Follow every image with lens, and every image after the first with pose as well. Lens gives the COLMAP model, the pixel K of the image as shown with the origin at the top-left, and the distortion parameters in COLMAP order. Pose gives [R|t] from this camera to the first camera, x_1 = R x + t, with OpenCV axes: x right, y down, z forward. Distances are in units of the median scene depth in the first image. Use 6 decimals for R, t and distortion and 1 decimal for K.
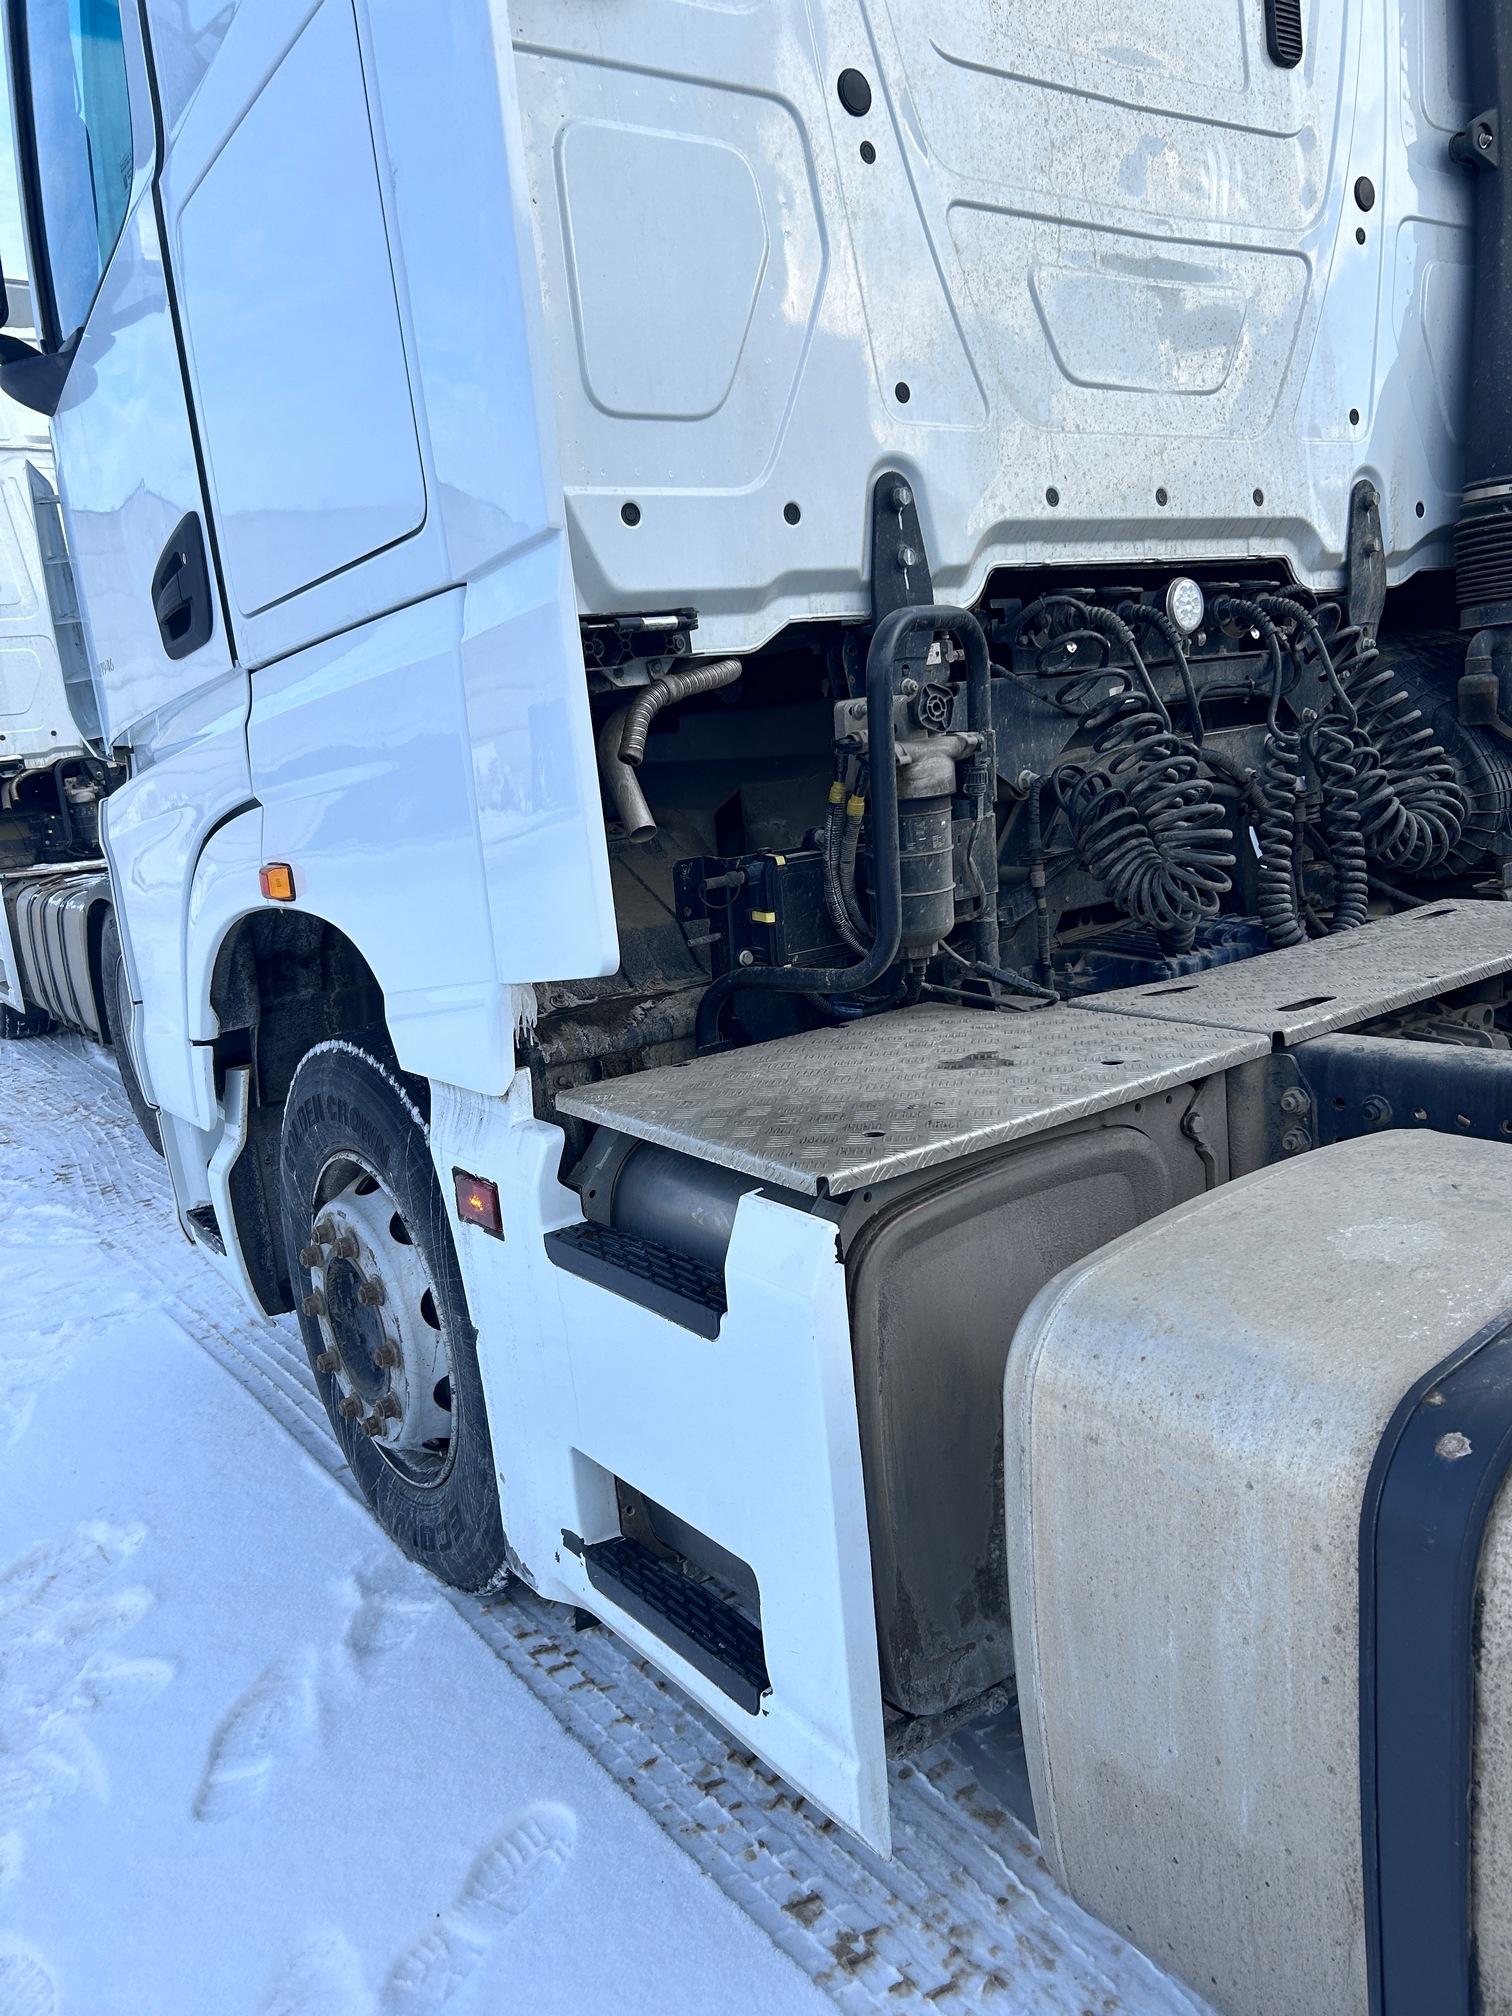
lens RADIAL K [[1494.6, 0, 760.9], [0, 1494.6, 990.8], [0, 0, 1]] dist [0.046850, -0.051564]
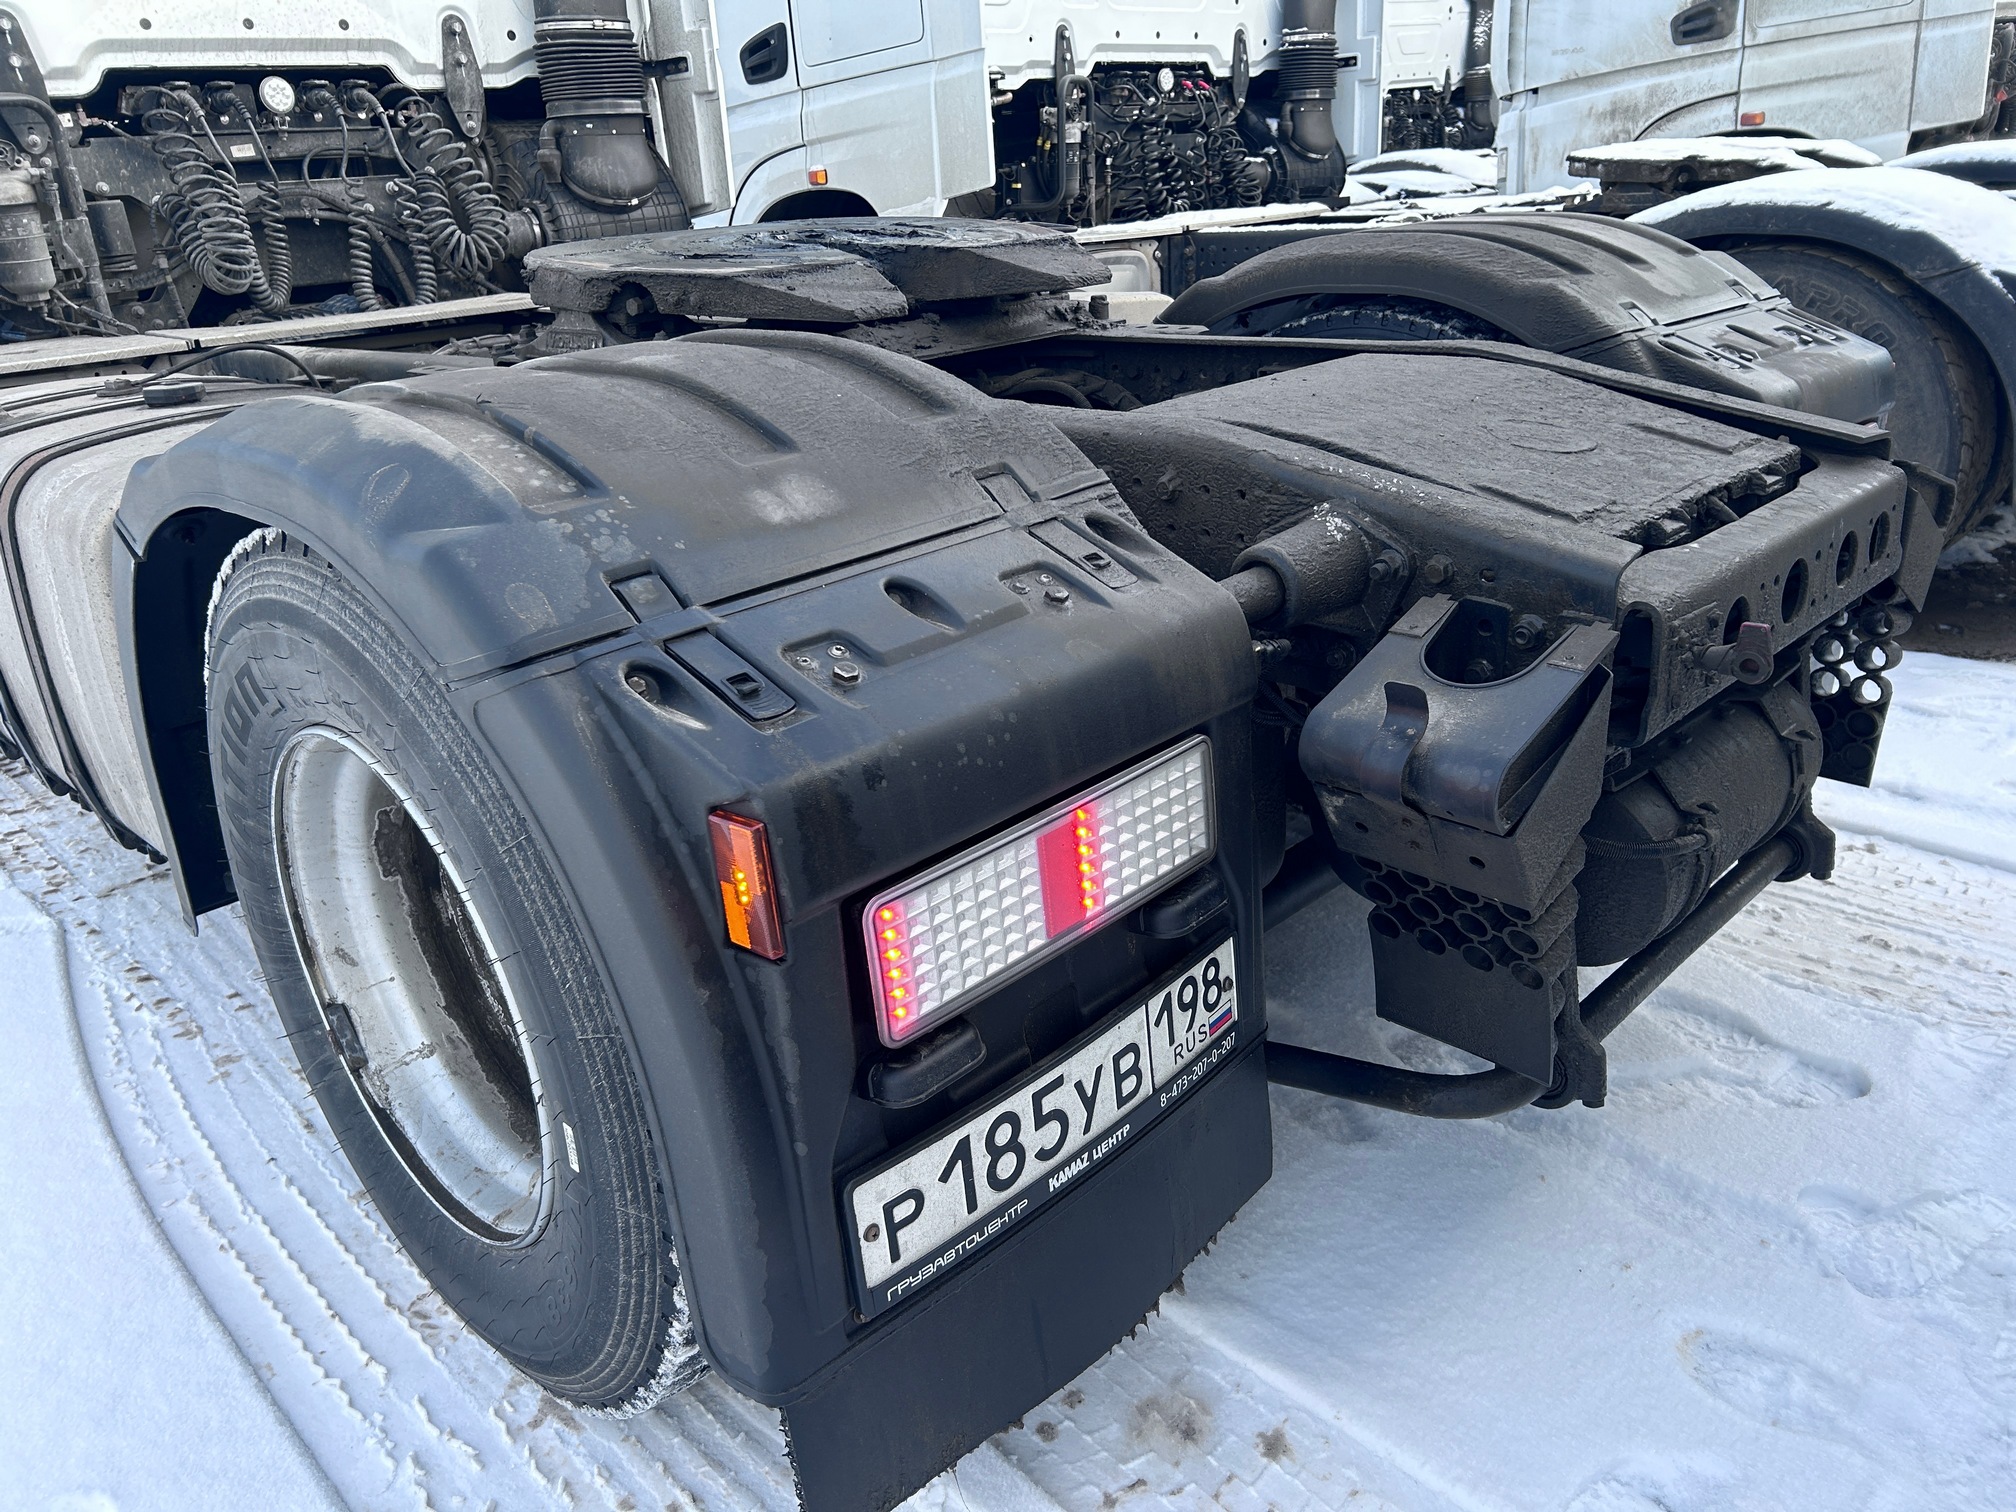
lens RADIAL K [[1494.6, 0, 1011.8], [0, 1494.6, 733.9], [0, 0, 1]] dist [0.046850, -0.051564]
pose [[0.987447, -0.023862, 0.156140, 0.929864], [-0.002971, 0.985542, 0.169404, 0.169934], [-0.157925, -0.167741, 0.973099, -0.971937]]
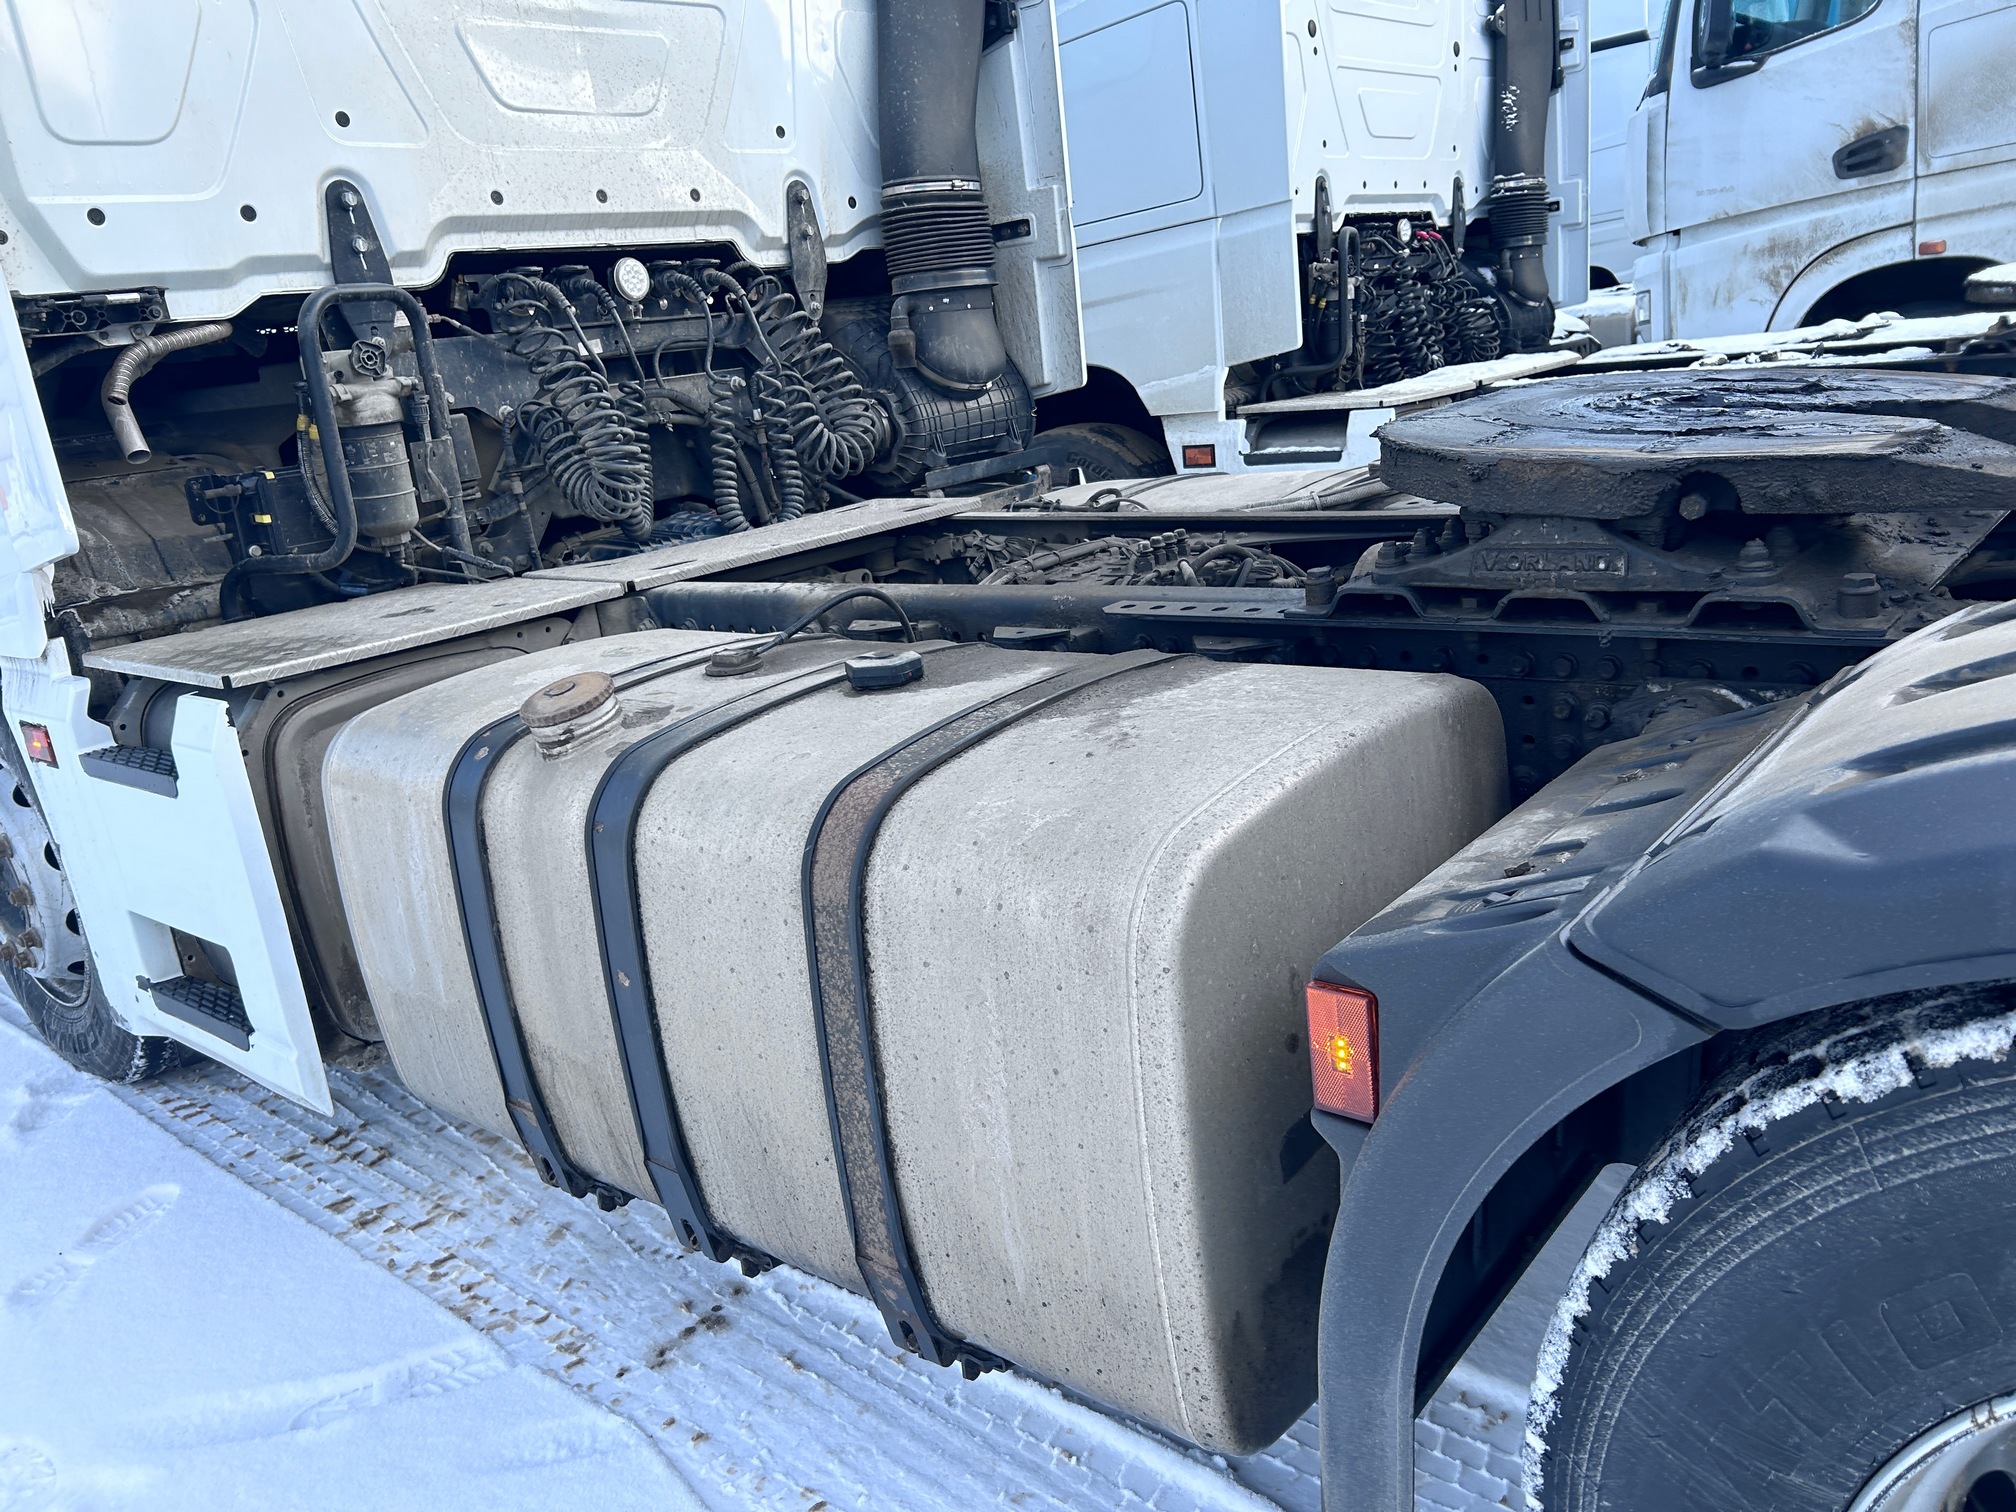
lens RADIAL K [[1494.6, 0, 1027.0], [0, 1494.6, 756.7], [0, 0, 1]] dist [0.046850, -0.051564]
pose [[0.969028, -0.079259, 0.233888, 0.322488], [0.061929, 0.994825, 0.080543, 0.092646], [-0.239061, -0.063564, 0.968922, -0.471587]]
